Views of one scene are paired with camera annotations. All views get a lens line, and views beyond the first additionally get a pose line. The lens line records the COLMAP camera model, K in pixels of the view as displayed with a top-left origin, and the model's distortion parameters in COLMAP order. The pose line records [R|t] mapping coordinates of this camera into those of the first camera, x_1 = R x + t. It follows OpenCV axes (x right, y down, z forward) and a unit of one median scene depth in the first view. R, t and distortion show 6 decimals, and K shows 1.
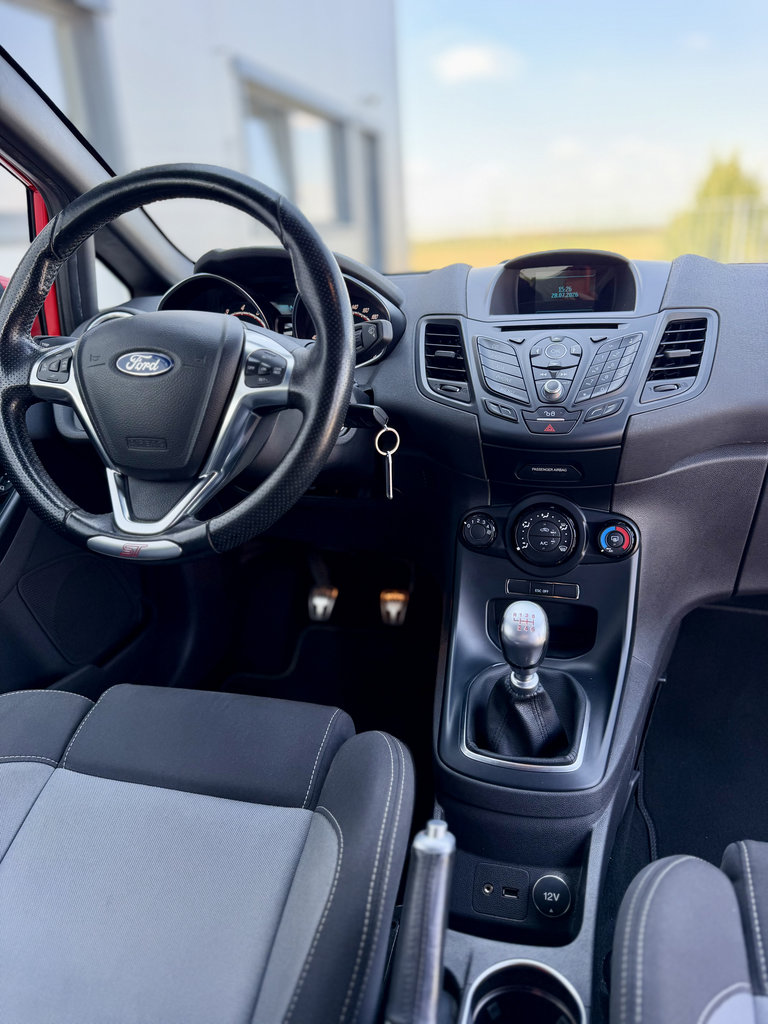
lens RADIAL K [[726.6, 0, 384.0], [0, 726.6, 512.0], [0, 0, 1]] dist [0.140196, -0.312475]
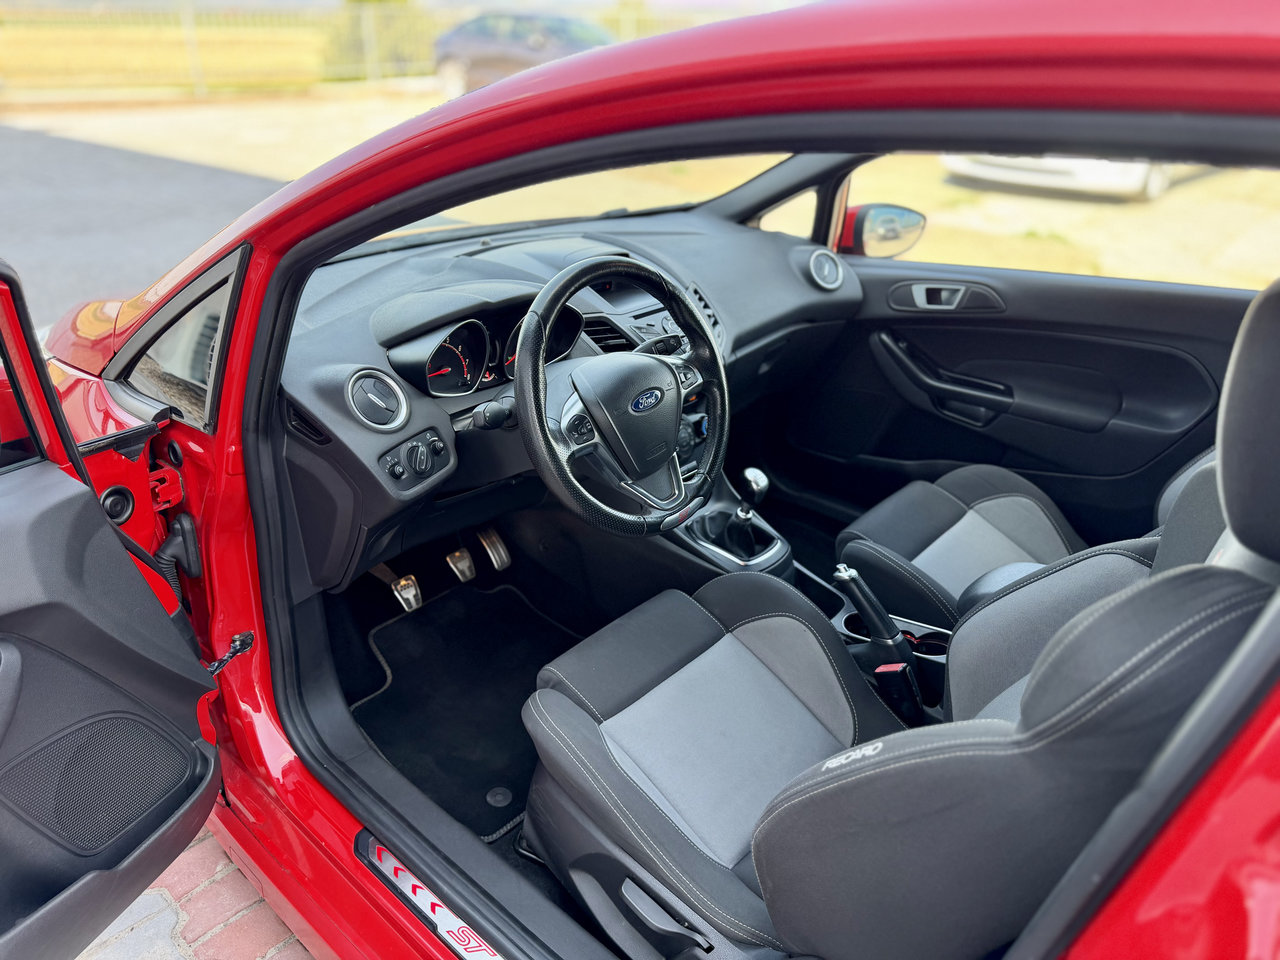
lens RADIAL K [[908.3, 0, 640.0], [0, 908.3, 480.0], [0, 0, 1]] dist [0.140196, -0.312475]
pose [[0.454611, -0.347286, 0.820196, -1.565641], [0.270467, 0.931198, 0.244374, -0.417120], [-0.848632, 0.110740, 0.517262, 0.068232]]
